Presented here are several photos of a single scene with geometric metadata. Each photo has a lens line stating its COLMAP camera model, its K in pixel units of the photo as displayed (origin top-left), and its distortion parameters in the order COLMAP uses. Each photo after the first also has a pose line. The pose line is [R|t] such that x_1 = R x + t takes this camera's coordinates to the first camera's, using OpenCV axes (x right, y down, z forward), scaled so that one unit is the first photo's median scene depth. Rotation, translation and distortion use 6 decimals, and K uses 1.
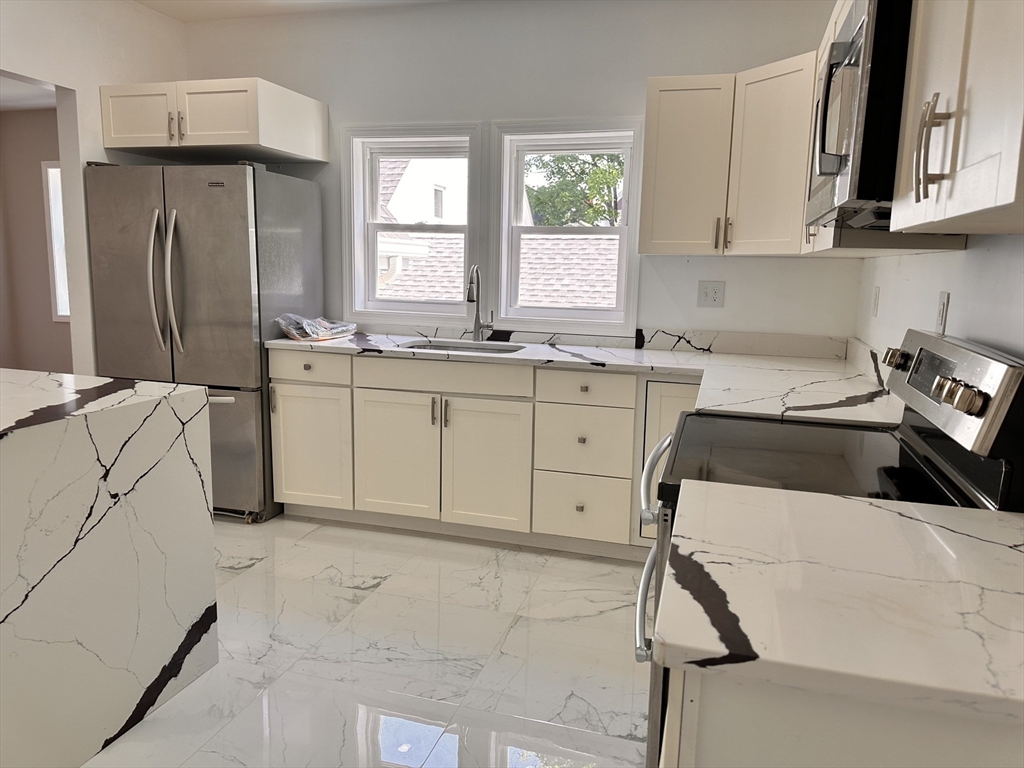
lens RADIAL K [[708.4, 0, 538.9], [0, 708.4, 382.6], [0, 0, 1]] dist [-0.012637, -0.004732]
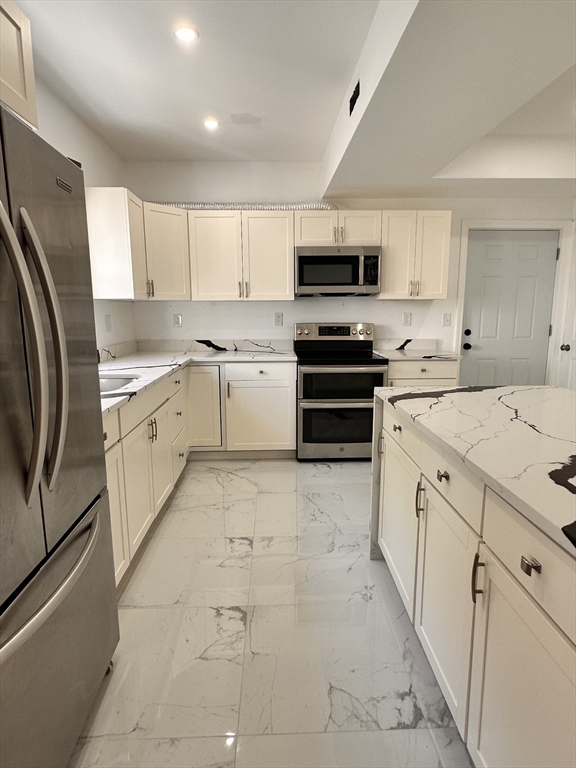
lens RADIAL K [[432.1, 0, 288.0], [0, 432.1, 384.0], [0, 0, 1]] dist [-0.003129, -0.000600]
pose [[-0.282095, -0.188681, 0.940650, -1.054285], [0.154838, 0.958663, 0.238729, -0.206002], [-0.946809, 0.212992, -0.241219, 1.116131]]
